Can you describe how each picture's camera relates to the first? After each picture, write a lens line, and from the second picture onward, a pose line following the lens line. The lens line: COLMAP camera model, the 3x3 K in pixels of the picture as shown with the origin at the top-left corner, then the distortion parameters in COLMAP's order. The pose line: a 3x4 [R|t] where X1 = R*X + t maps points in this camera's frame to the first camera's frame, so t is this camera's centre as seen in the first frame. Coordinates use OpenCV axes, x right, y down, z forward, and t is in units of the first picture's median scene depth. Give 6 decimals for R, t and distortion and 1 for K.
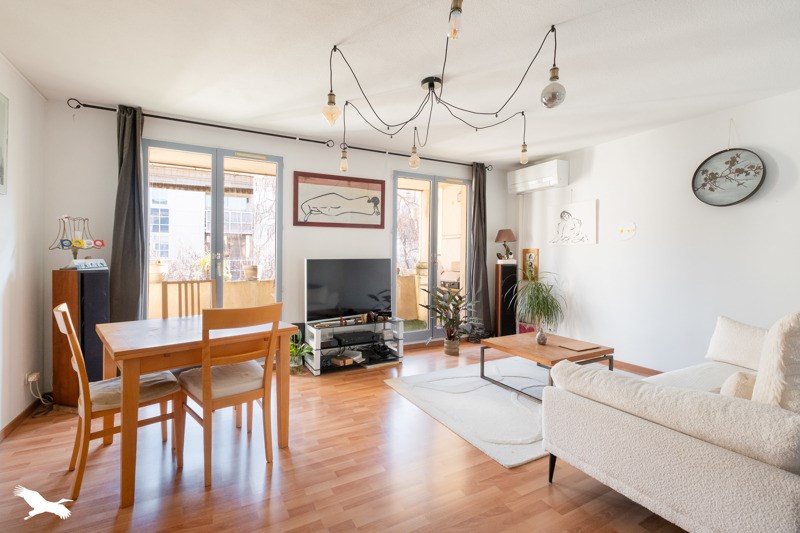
lens RADIAL K [[354.4, 0, 391.6], [0, 354.4, 260.0], [0, 0, 1]] dist [-0.003393, -0.000479]
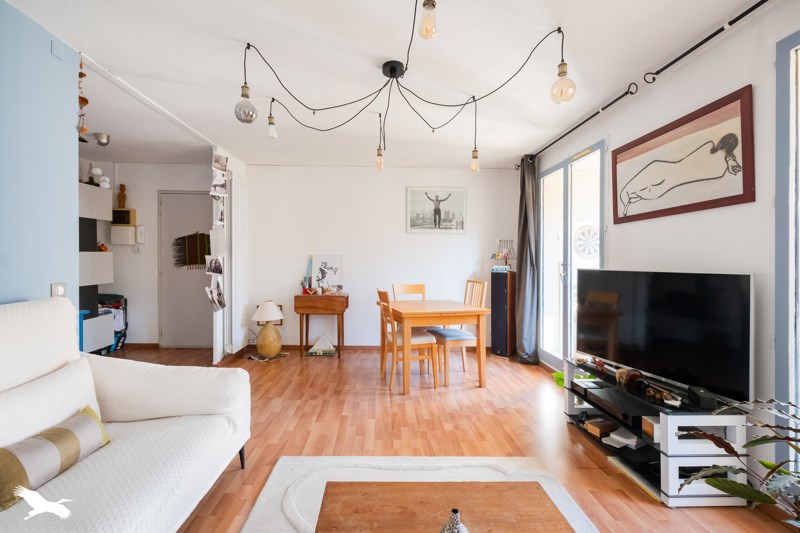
lens RADIAL K [[354.4, 0, 391.6], [0, 354.4, 260.0], [0, 0, 1]] dist [-0.003393, -0.000479]
pose [[-0.439417, -0.004836, -0.898270, 0.585188], [-0.024098, 0.999689, 0.006406, -0.015505], [0.897960, 0.024461, -0.439397, 0.899299]]
